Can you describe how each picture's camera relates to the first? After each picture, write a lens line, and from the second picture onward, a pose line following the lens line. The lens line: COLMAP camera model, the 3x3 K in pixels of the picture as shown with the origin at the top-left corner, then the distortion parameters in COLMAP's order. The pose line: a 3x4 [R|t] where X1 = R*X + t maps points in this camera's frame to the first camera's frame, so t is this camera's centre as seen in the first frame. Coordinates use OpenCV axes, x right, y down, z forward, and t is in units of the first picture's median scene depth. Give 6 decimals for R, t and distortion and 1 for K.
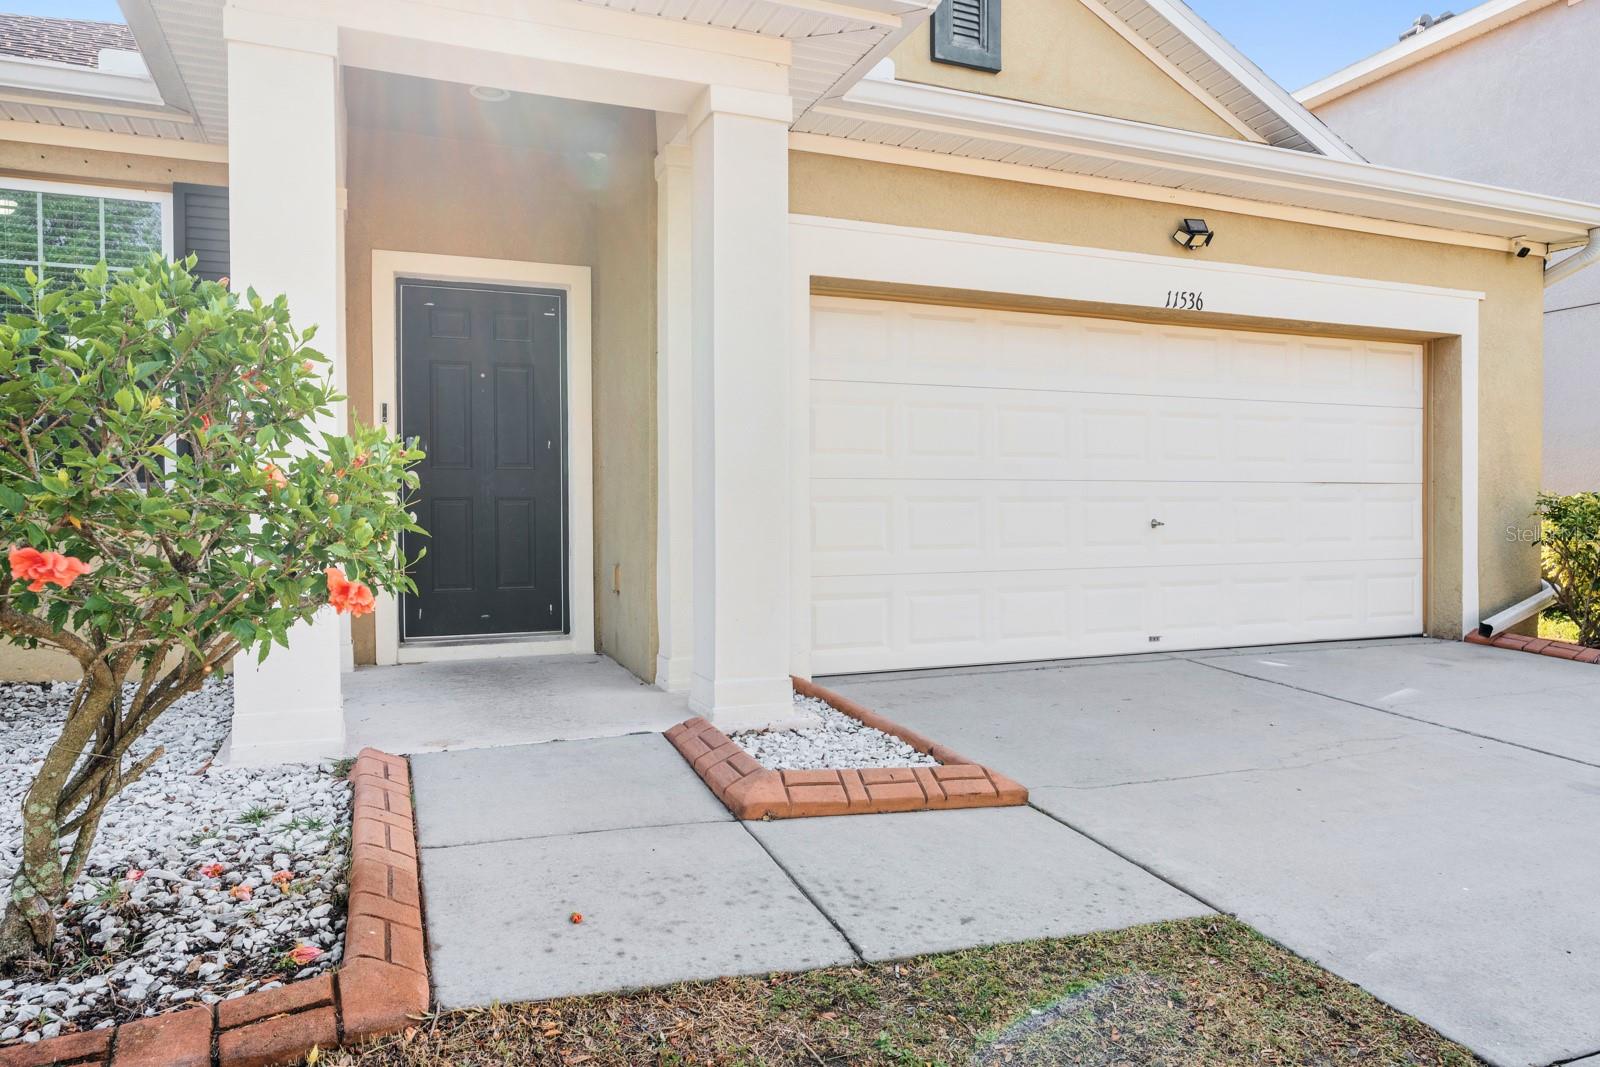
lens RADIAL K [[1032.0, 0, 800.0], [0, 1032.0, 533.5], [0, 0, 1]] dist [0.000072, 0.000021]
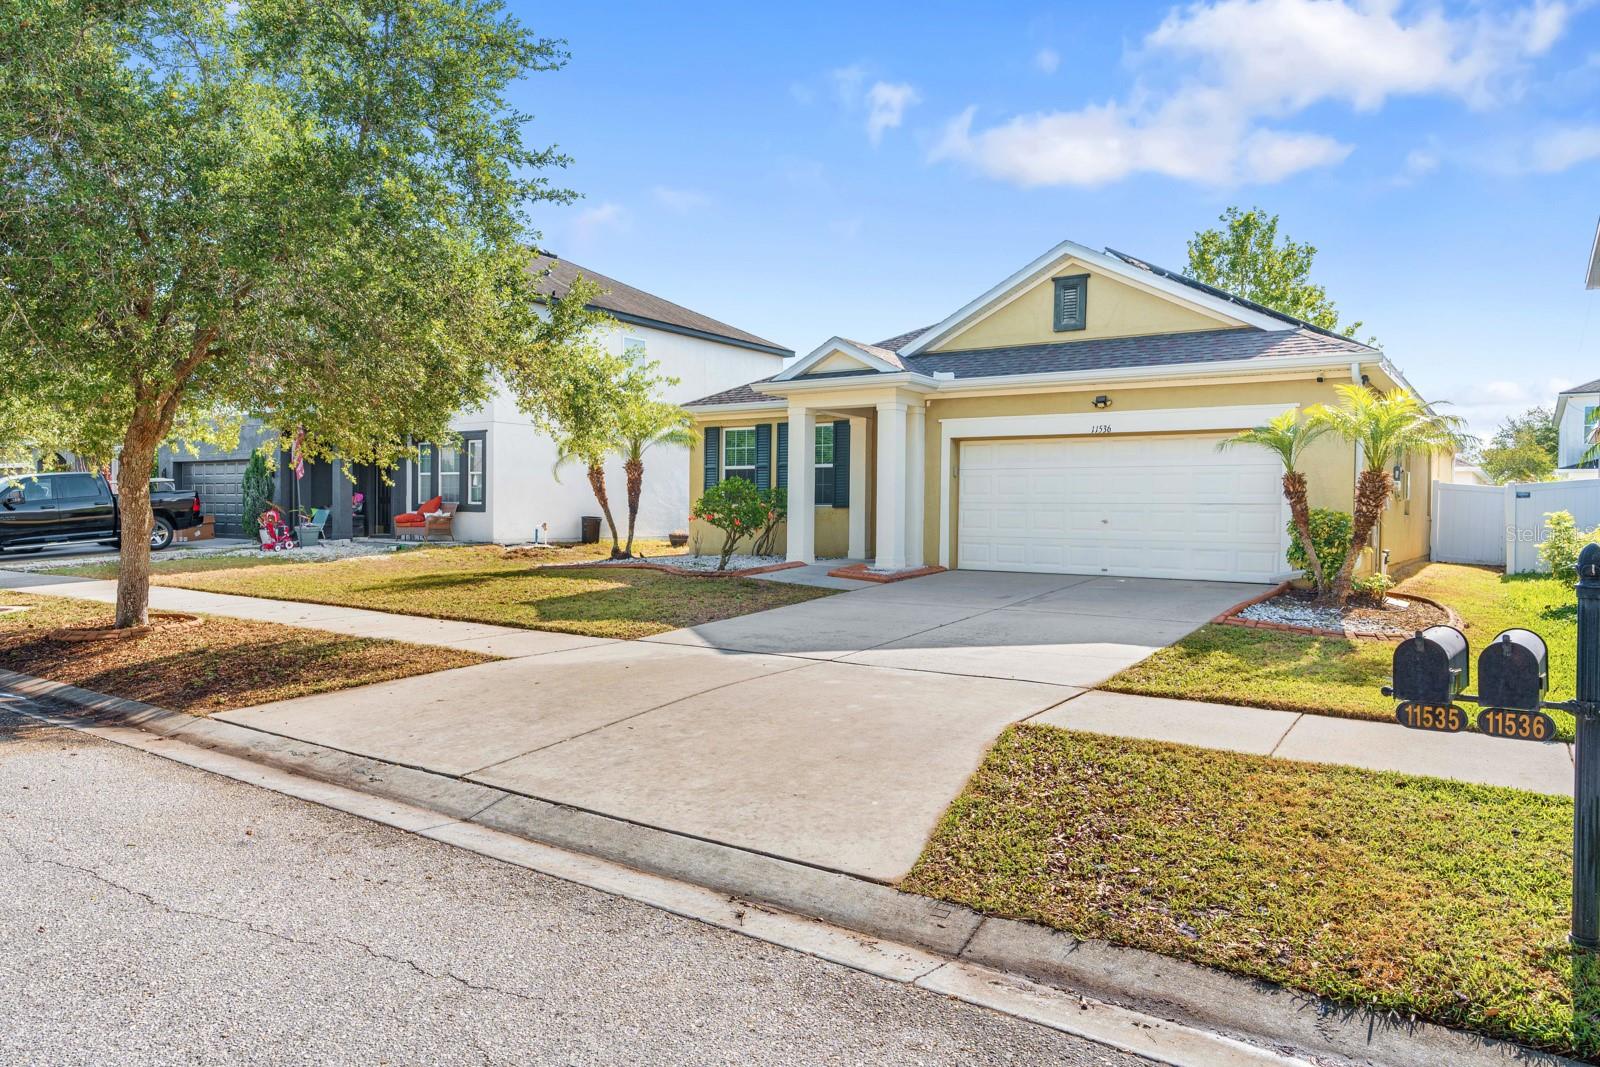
lens RADIAL K [[1032.0, 0, 800.0], [0, 1032.0, 533.5], [0, 0, 1]] dist [0.000072, 0.000021]
pose [[0.542497, 0.030464, -0.839505, 2.006036], [-0.030548, 0.999397, 0.016526, 0.000107], [0.839502, 0.016680, 0.543100, -0.890328]]
